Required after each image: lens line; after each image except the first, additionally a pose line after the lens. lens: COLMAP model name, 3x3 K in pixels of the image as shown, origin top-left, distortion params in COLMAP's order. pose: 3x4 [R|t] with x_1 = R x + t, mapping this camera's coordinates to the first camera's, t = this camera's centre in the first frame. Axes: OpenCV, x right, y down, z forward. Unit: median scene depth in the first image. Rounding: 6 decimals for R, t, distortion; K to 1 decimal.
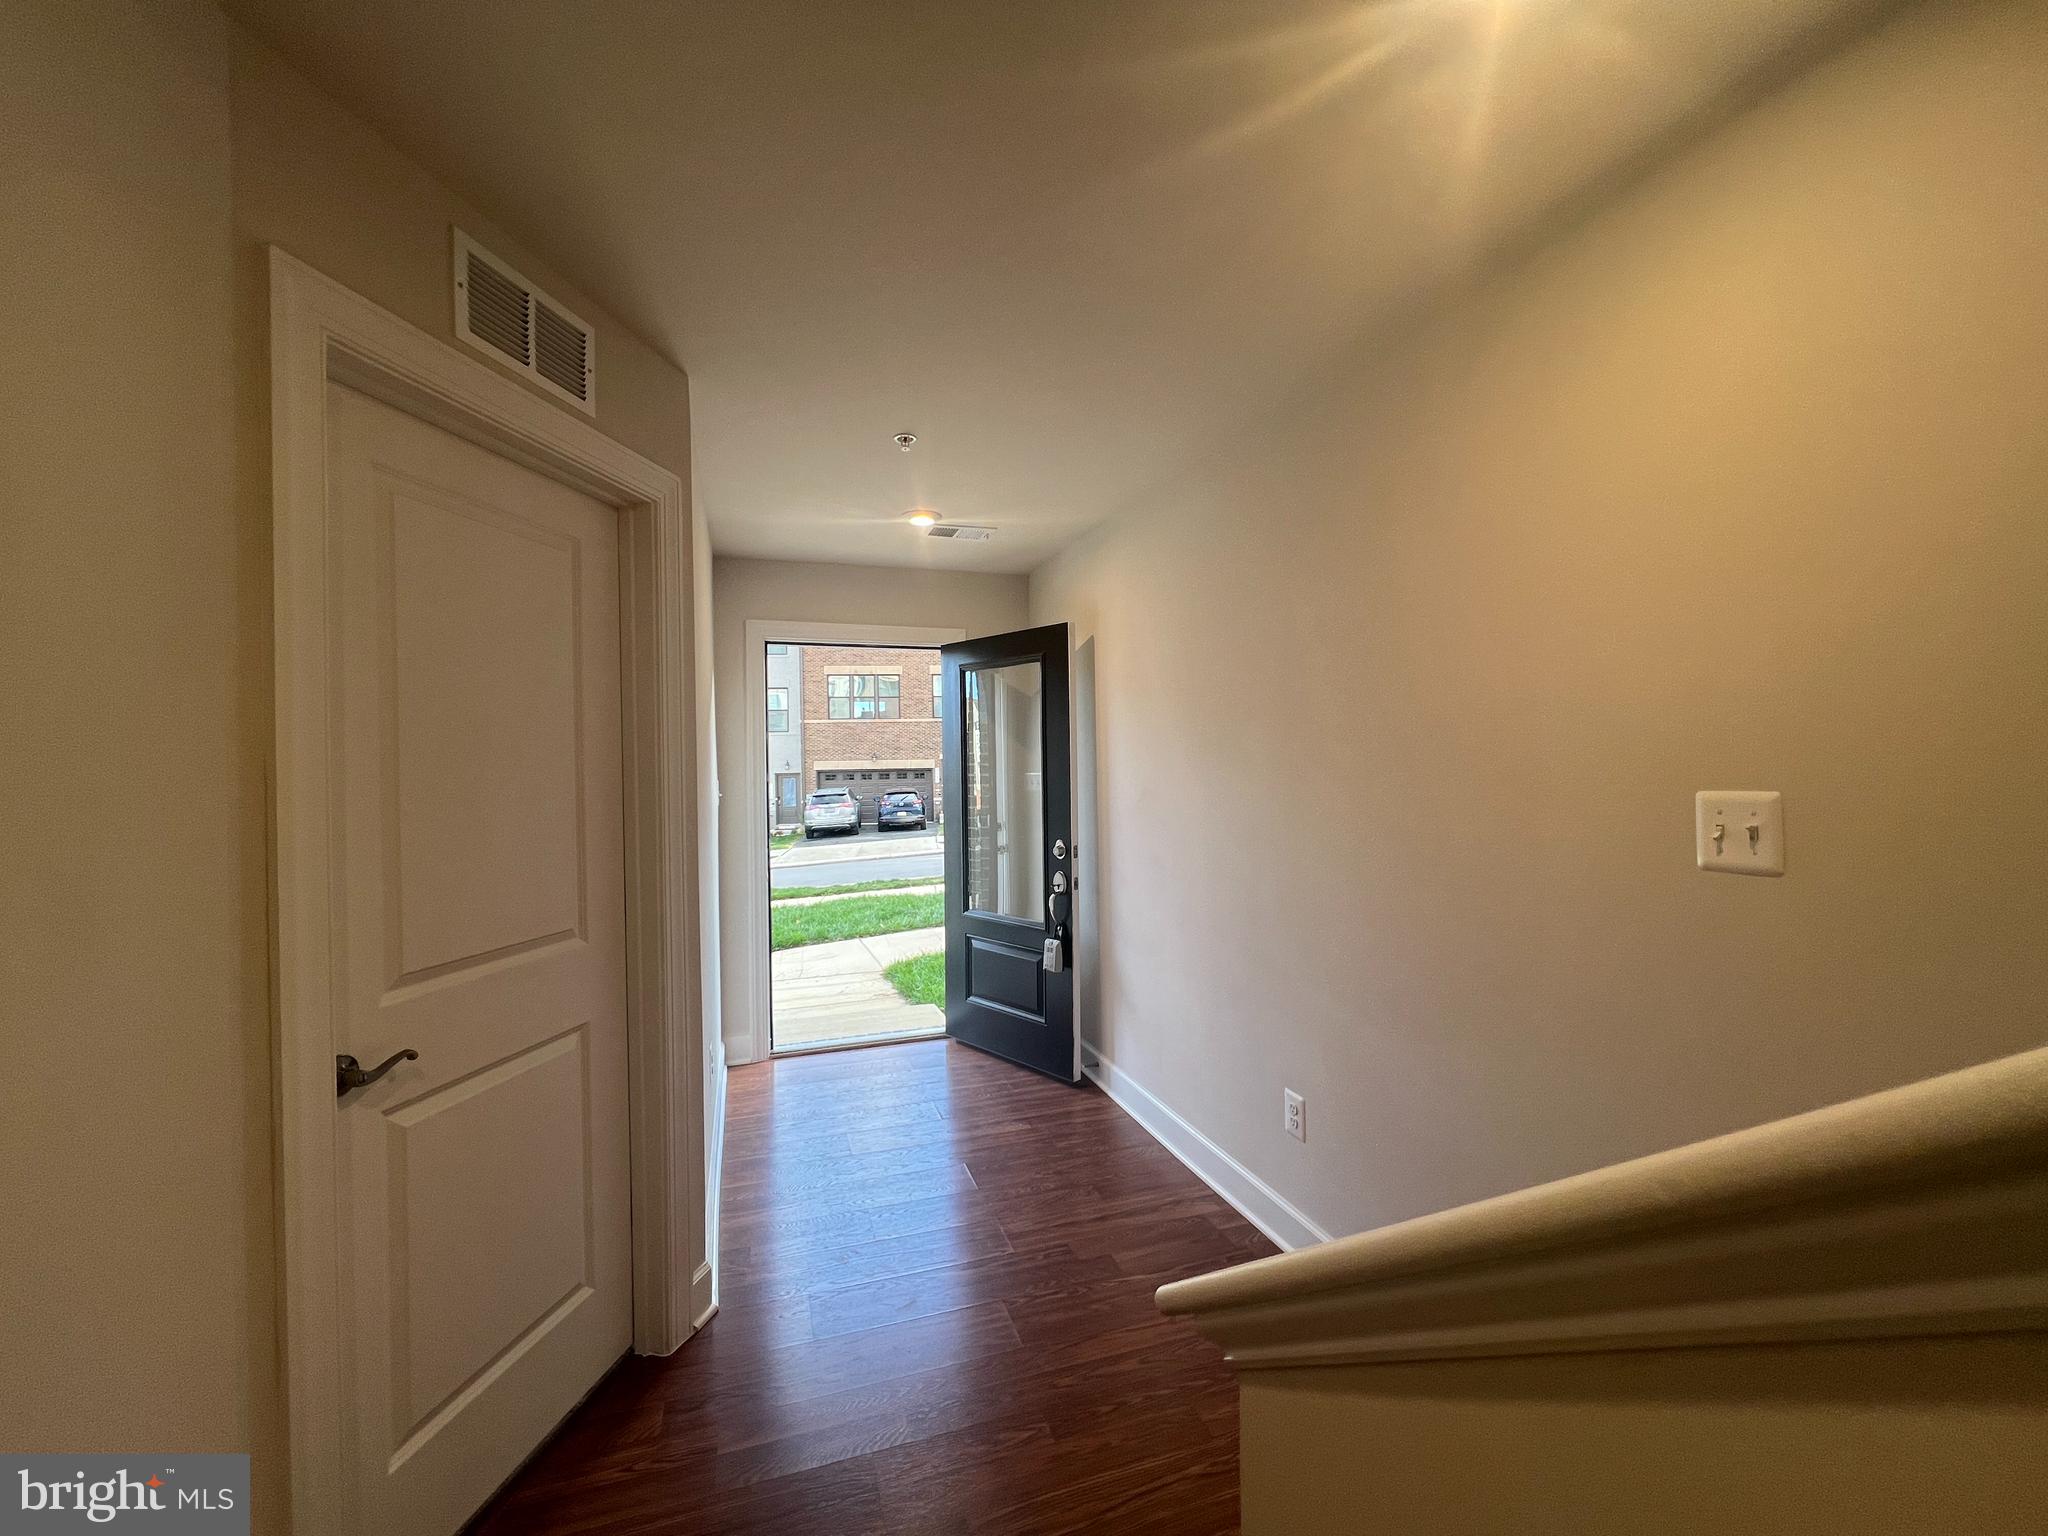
lens RADIAL K [[817.7, 0, 1020.5], [0, 817.7, 770.4], [0, 0, 1]] dist [-0.002974, 0.001039]
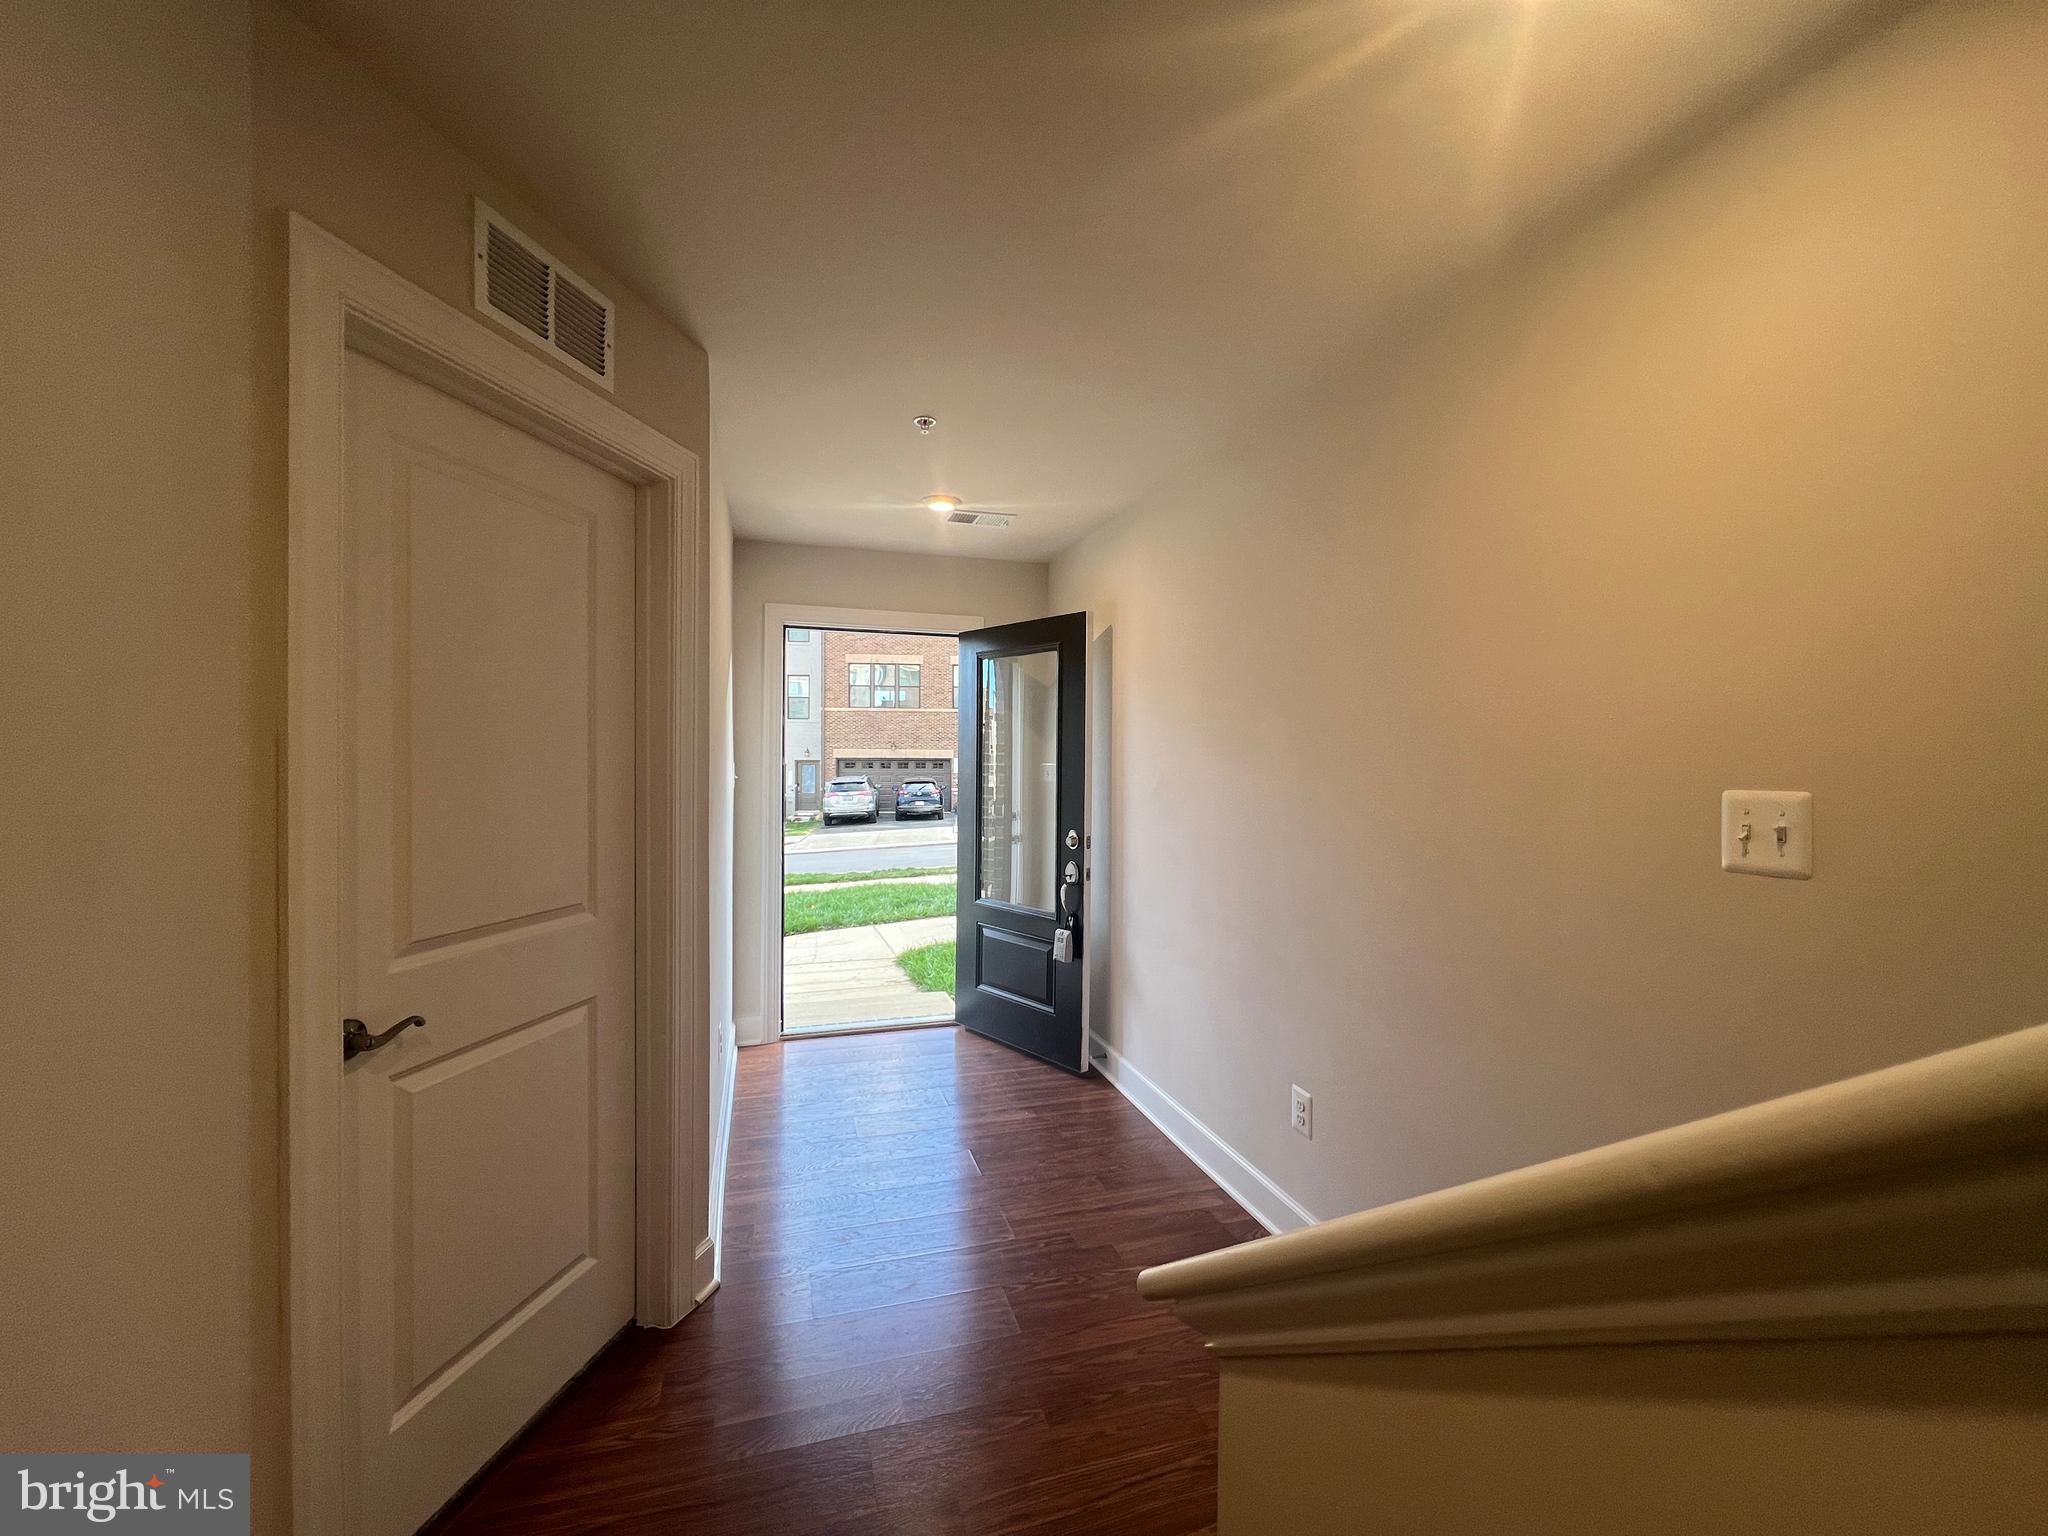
lens RADIAL K [[817.7, 0, 1020.5], [0, 817.7, 770.5], [0, 0, 1]] dist [-0.002974, 0.001039]
pose [[0.999474, 0.023027, -0.022830, 0.008085], [-0.022811, 0.999693, 0.009671, 0.006502], [0.023046, -0.009145, 0.999693, 0.005690]]
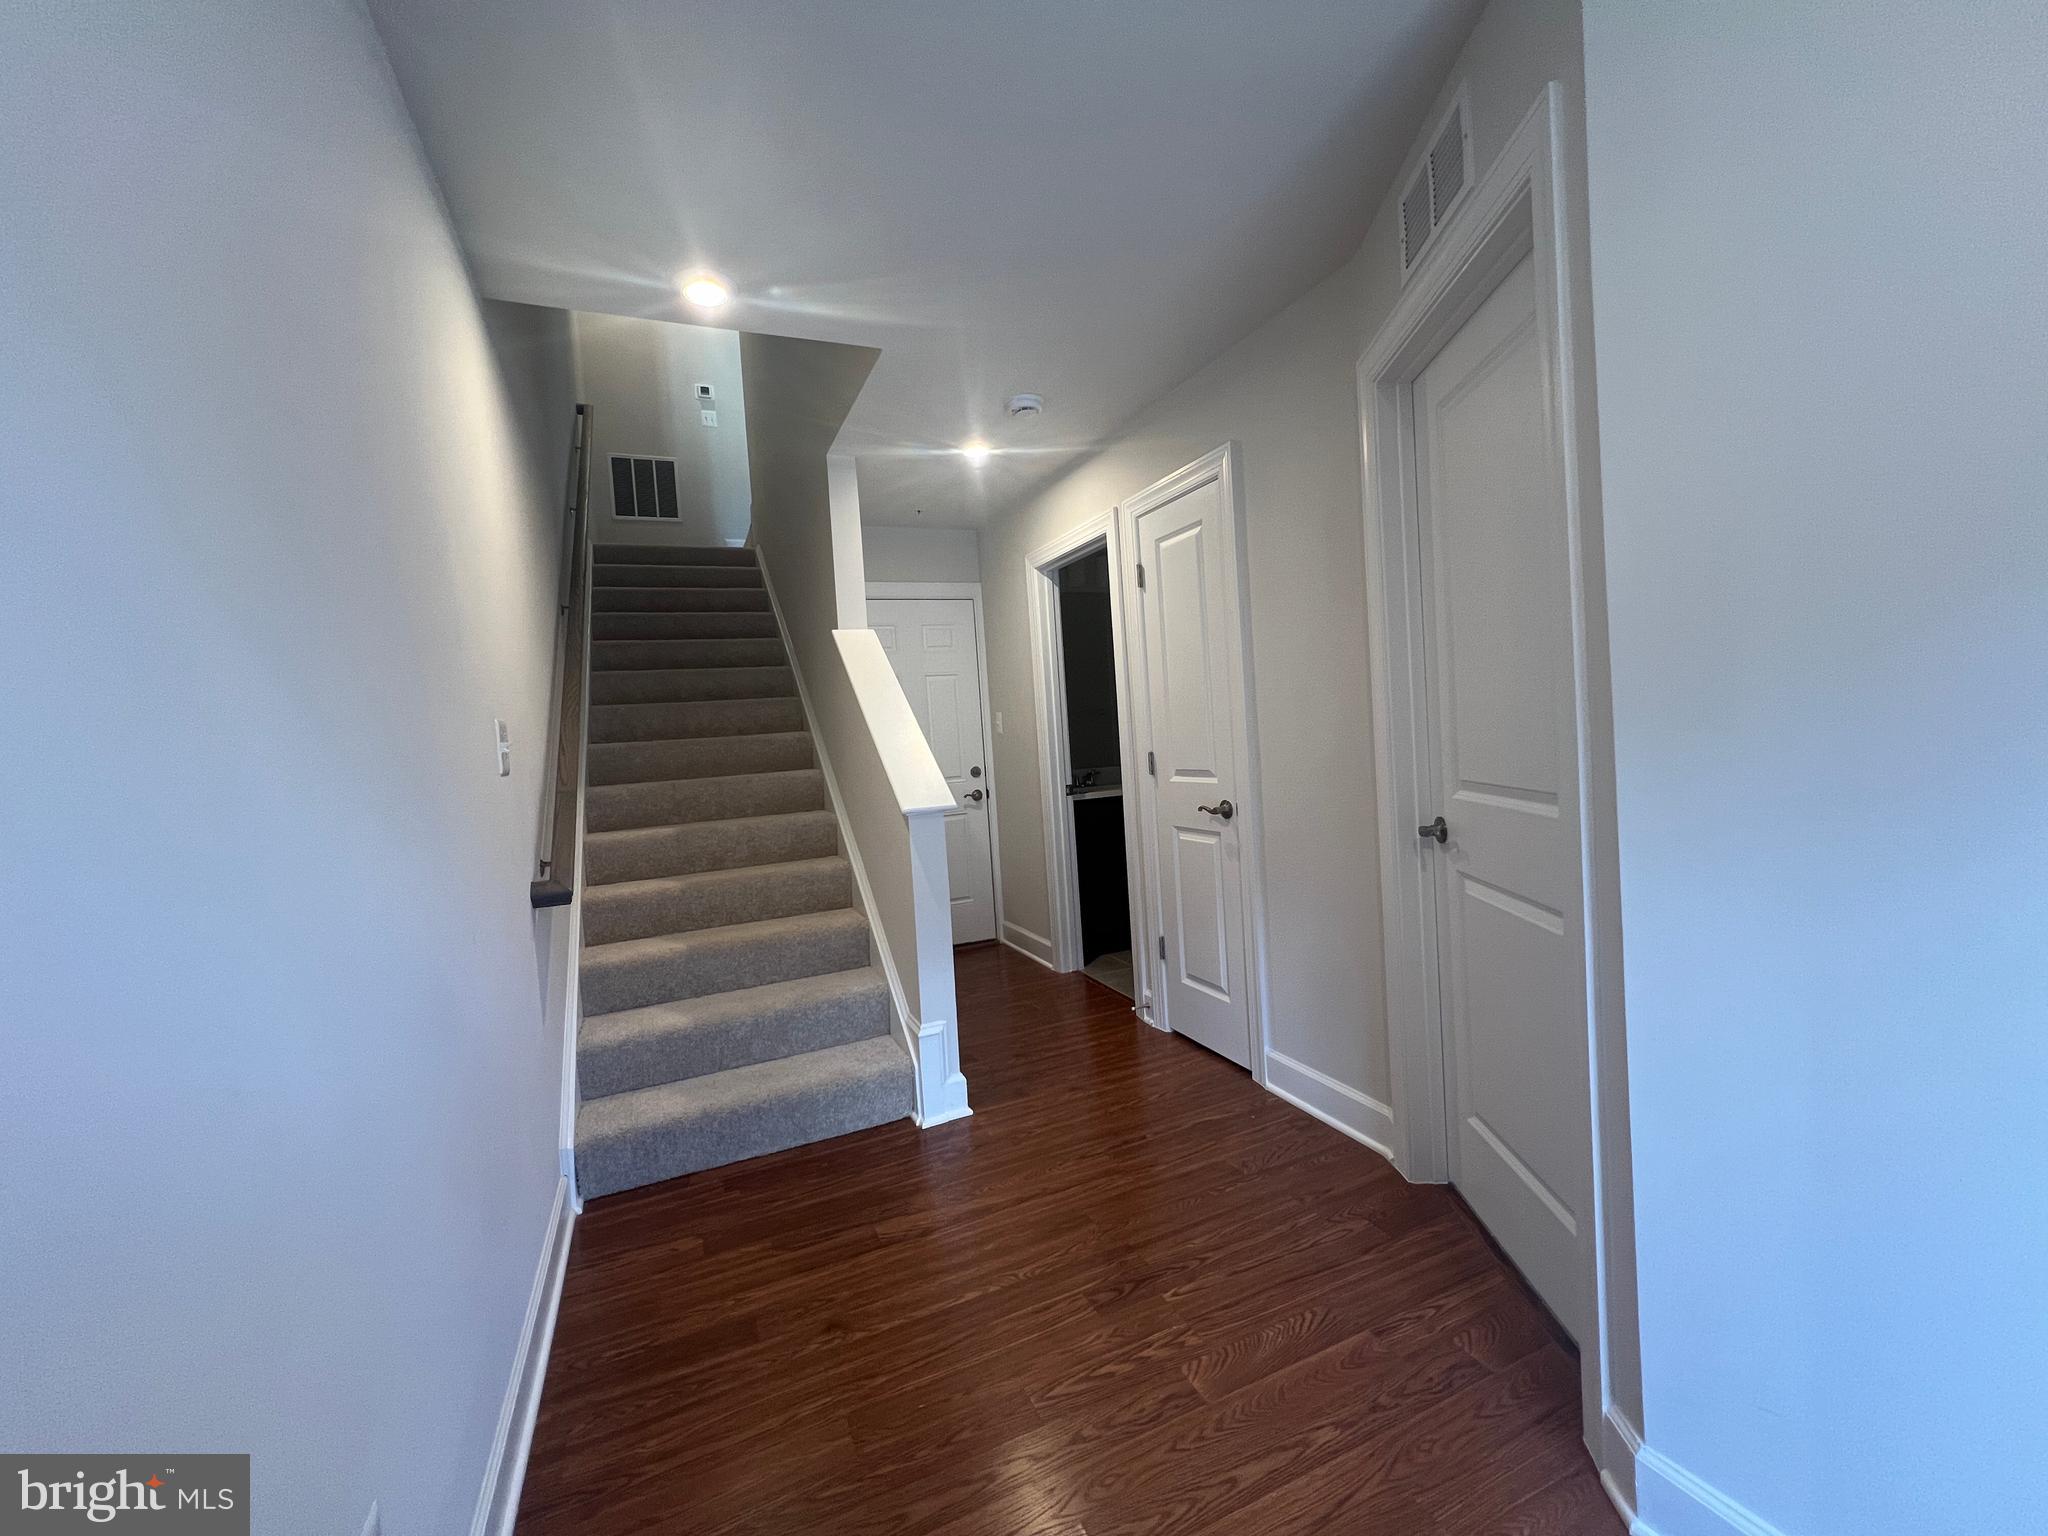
lens RADIAL K [[817.7, 0, 1018.8], [0, 817.7, 766.7], [0, 0, 1]] dist [-0.002974, 0.001039]
pose [[-0.993047, 0.084285, -0.082182, 0.048549], [0.080752, 0.995699, 0.045411, 0.064269], [0.085656, 0.038459, -0.995582, 1.370181]]
